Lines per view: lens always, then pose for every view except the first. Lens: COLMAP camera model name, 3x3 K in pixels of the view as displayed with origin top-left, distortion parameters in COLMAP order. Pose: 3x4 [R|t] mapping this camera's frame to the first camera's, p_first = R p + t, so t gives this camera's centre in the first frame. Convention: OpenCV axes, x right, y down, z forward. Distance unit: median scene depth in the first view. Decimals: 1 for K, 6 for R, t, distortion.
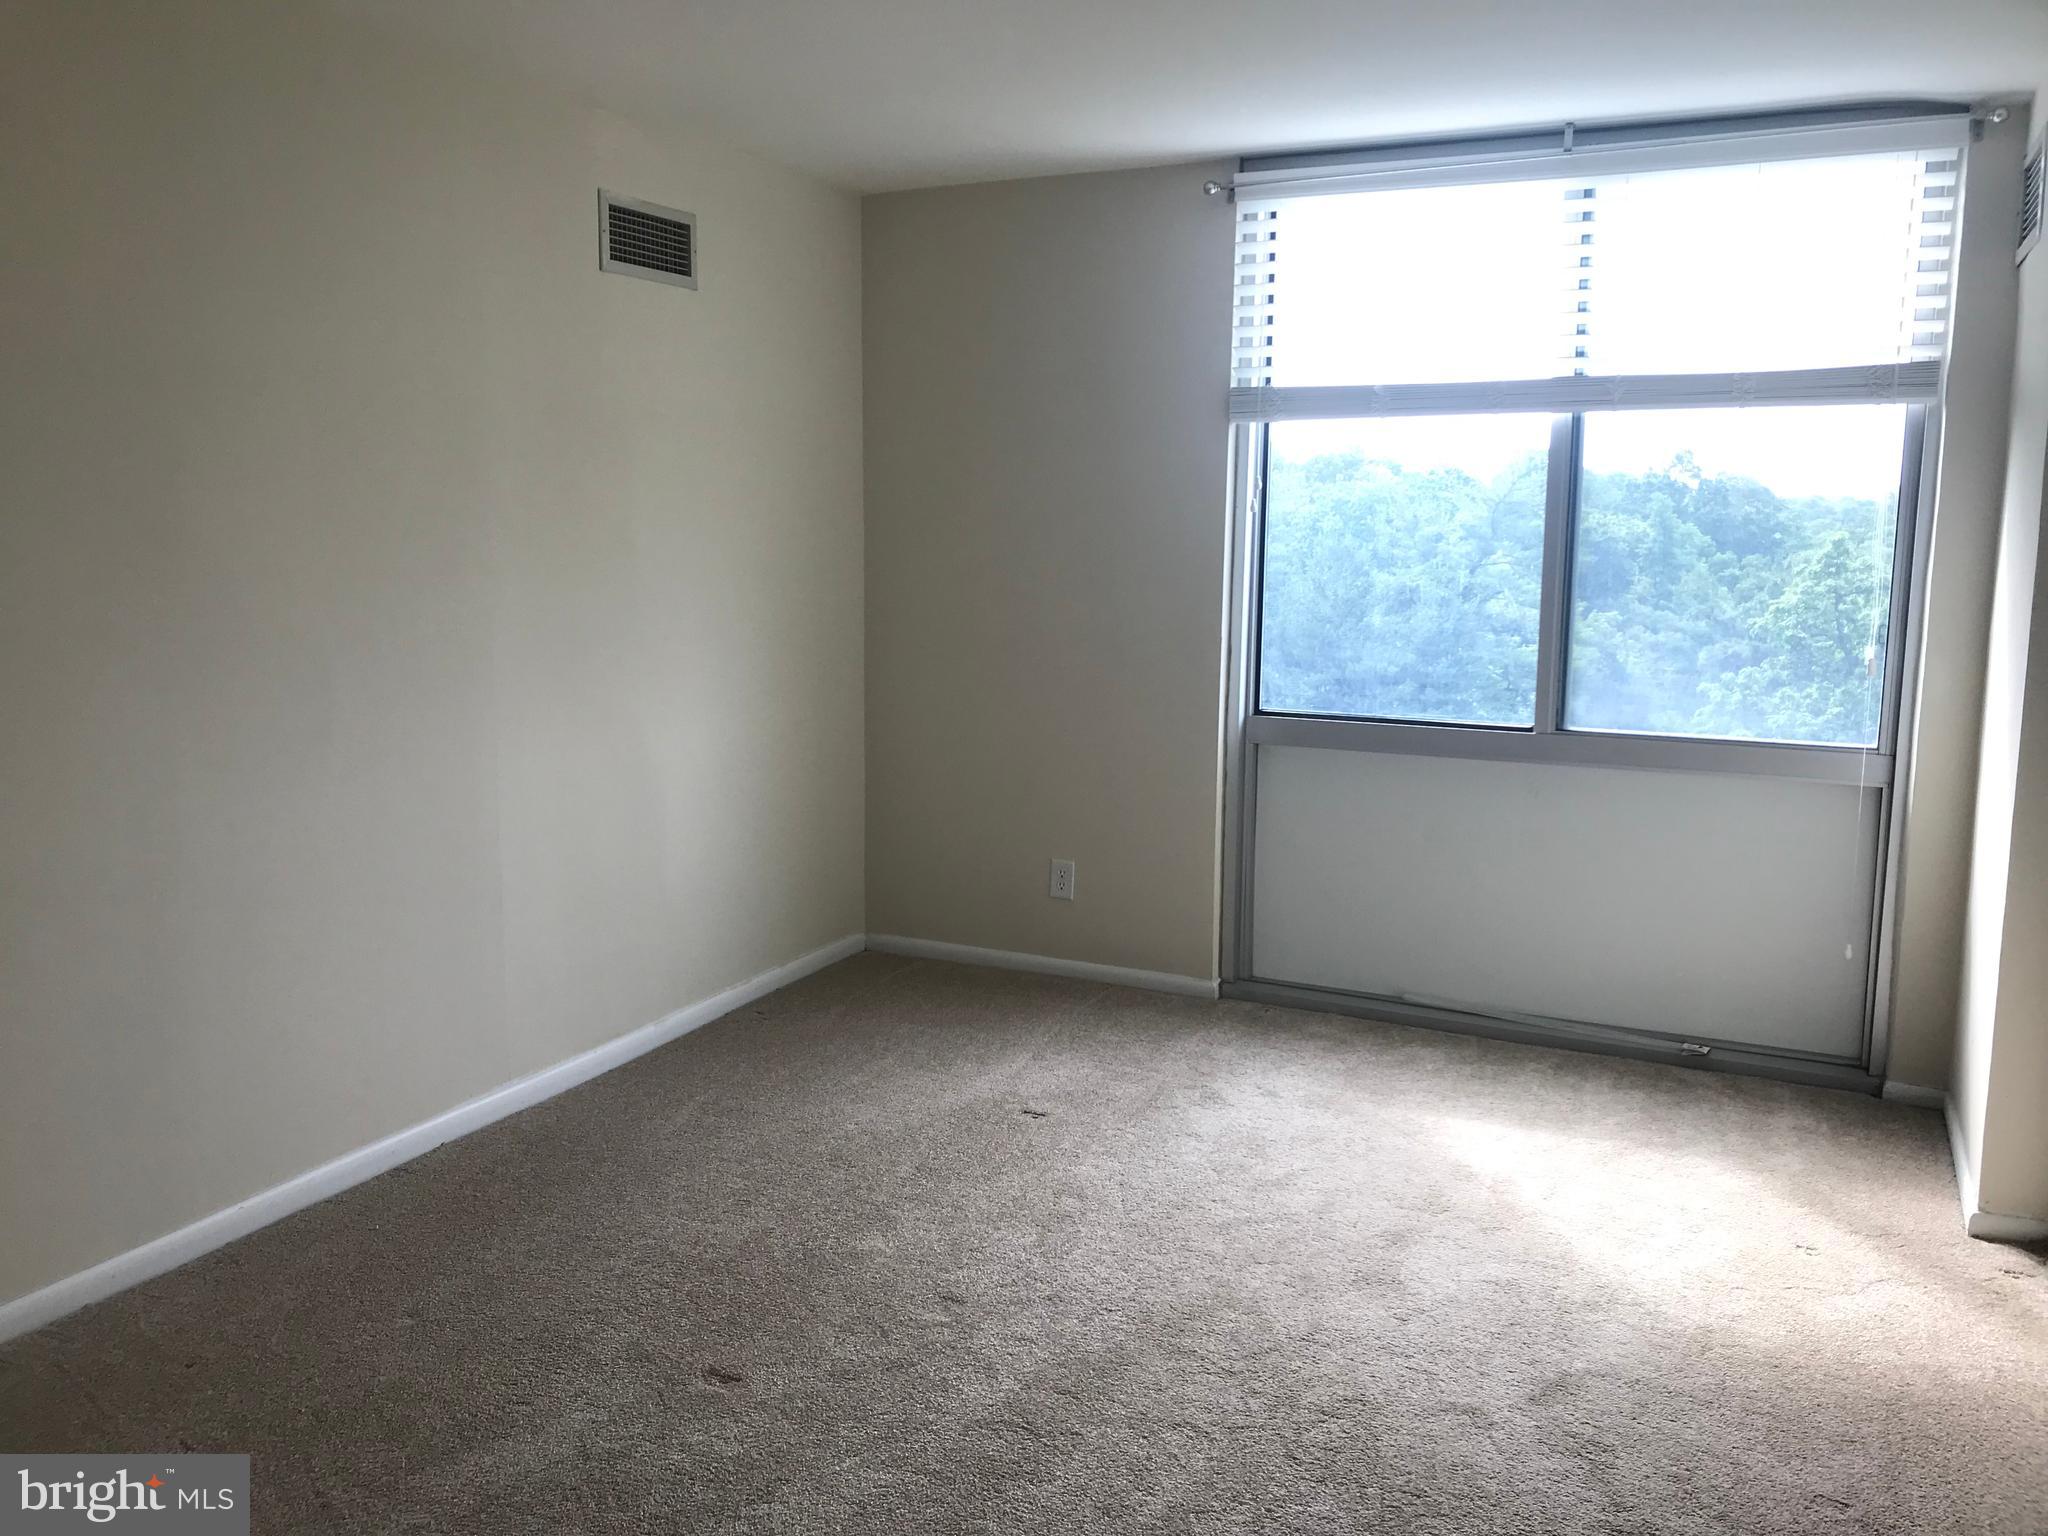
lens RADIAL K [[1676.1, 0, 1019.7], [0, 1676.1, 754.6], [0, 0, 1]] dist [0.039367, -0.041253]
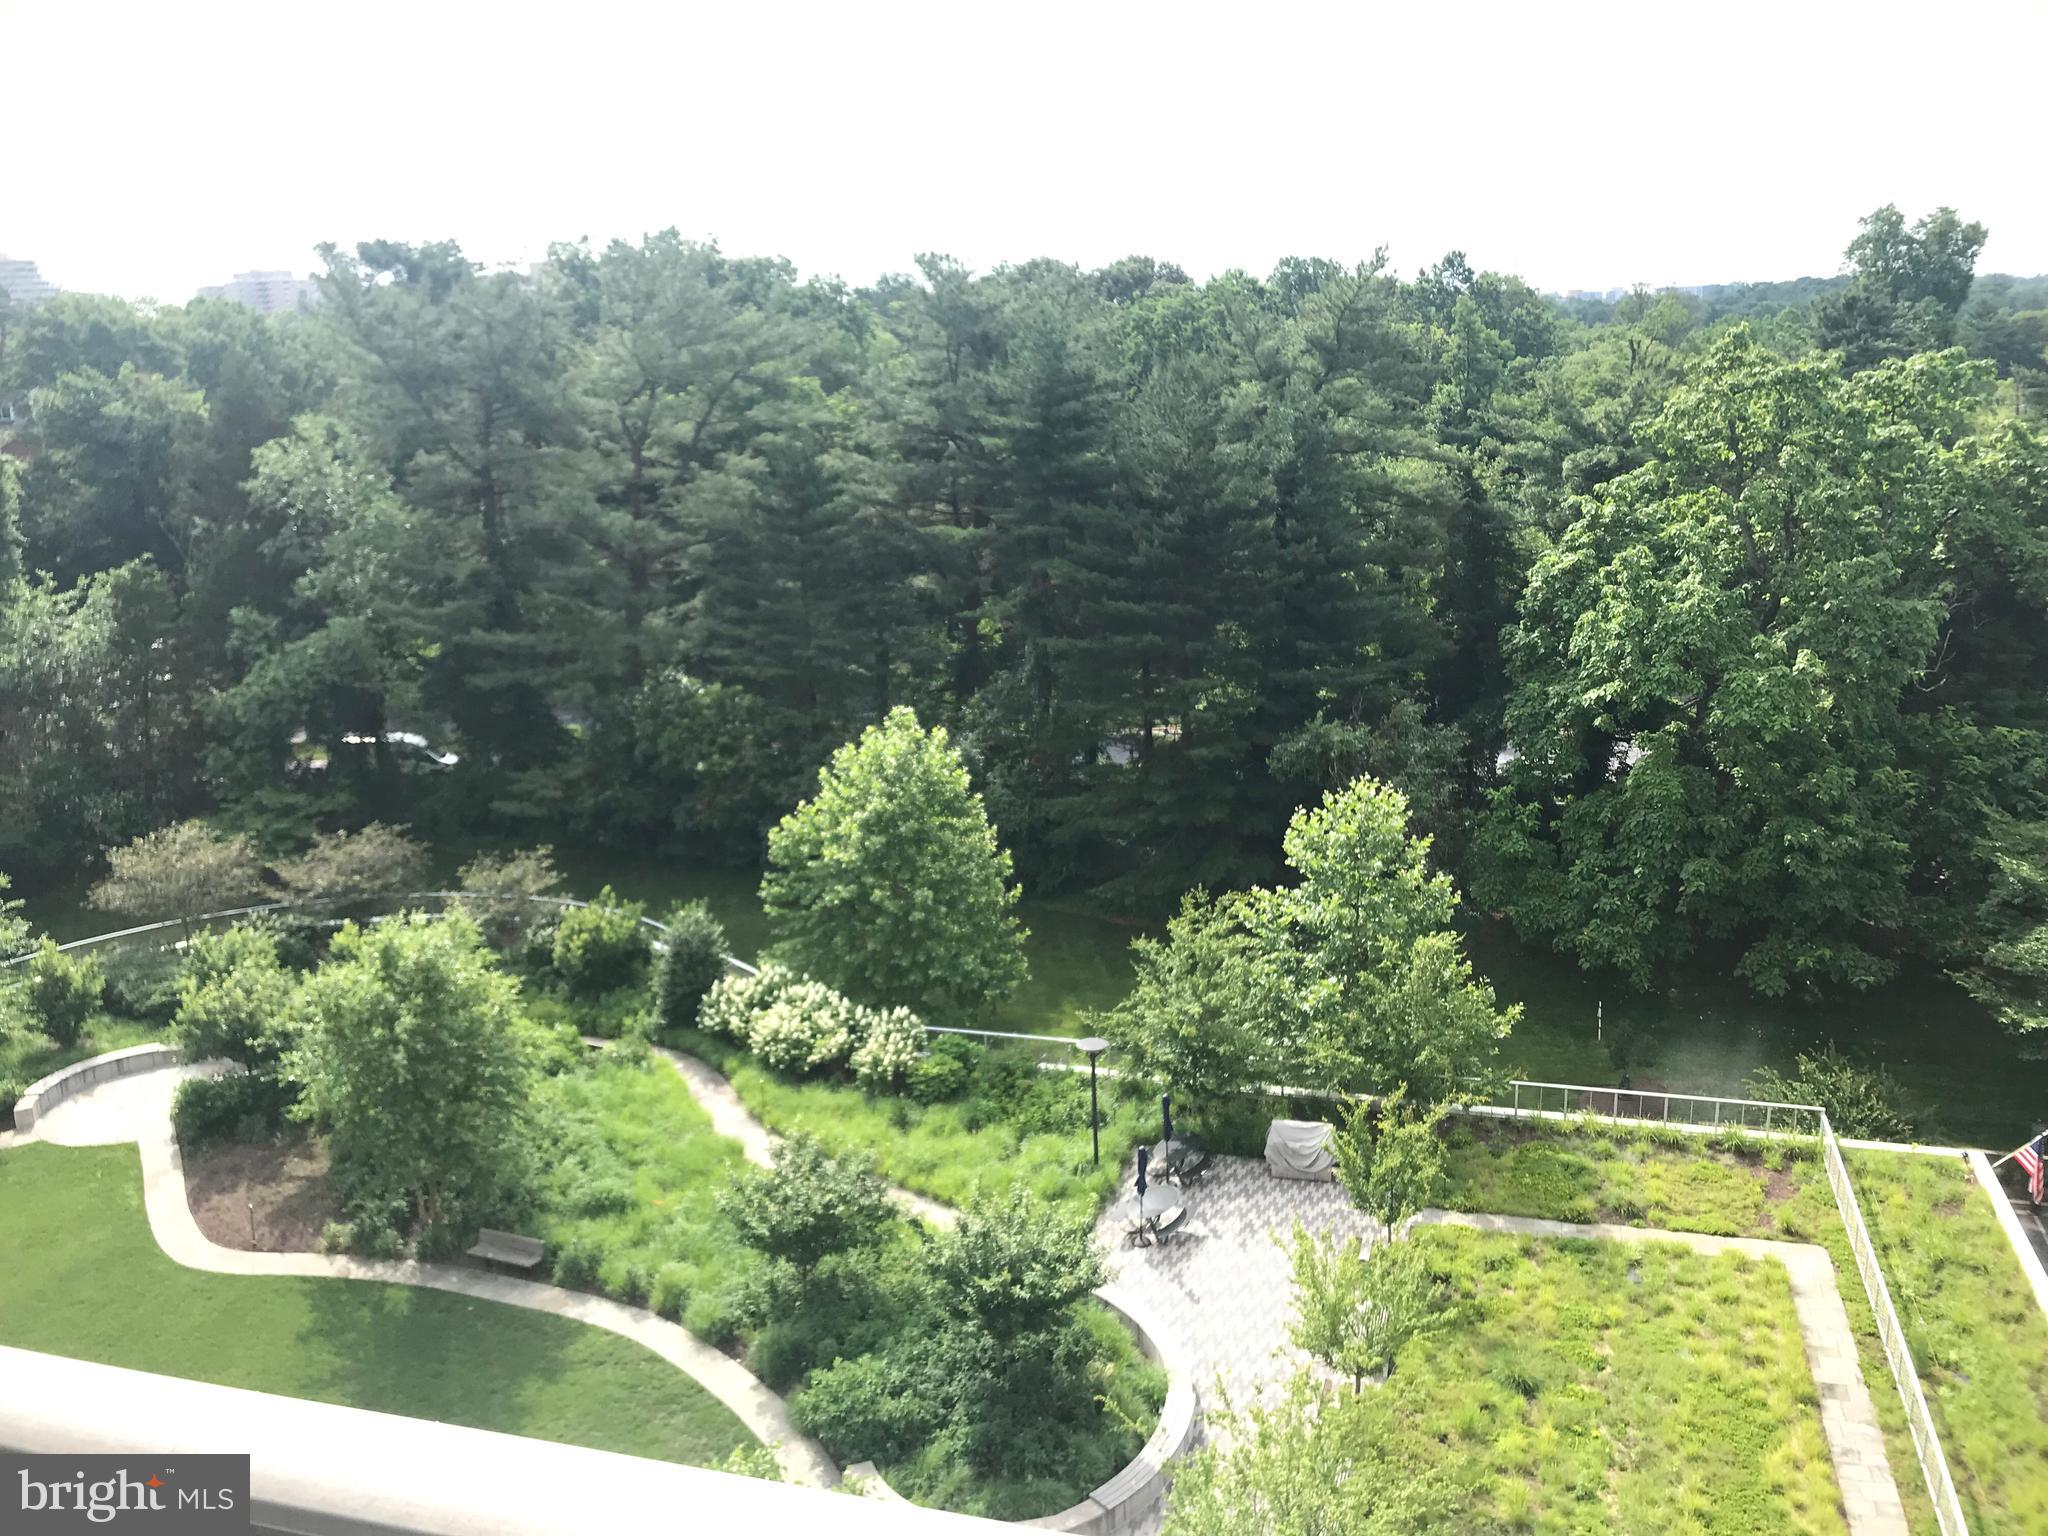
lens RADIAL K [[1676.1, 0, 1019.7], [0, 1676.1, 754.6], [0, 0, 1]] dist [0.039367, -0.041253]
pose [[0.989470, -0.079462, 0.120974, -0.020664], [0.067524, 0.992716, 0.099775, -0.013068], [-0.128021, -0.090555, 0.987629, 0.099677]]
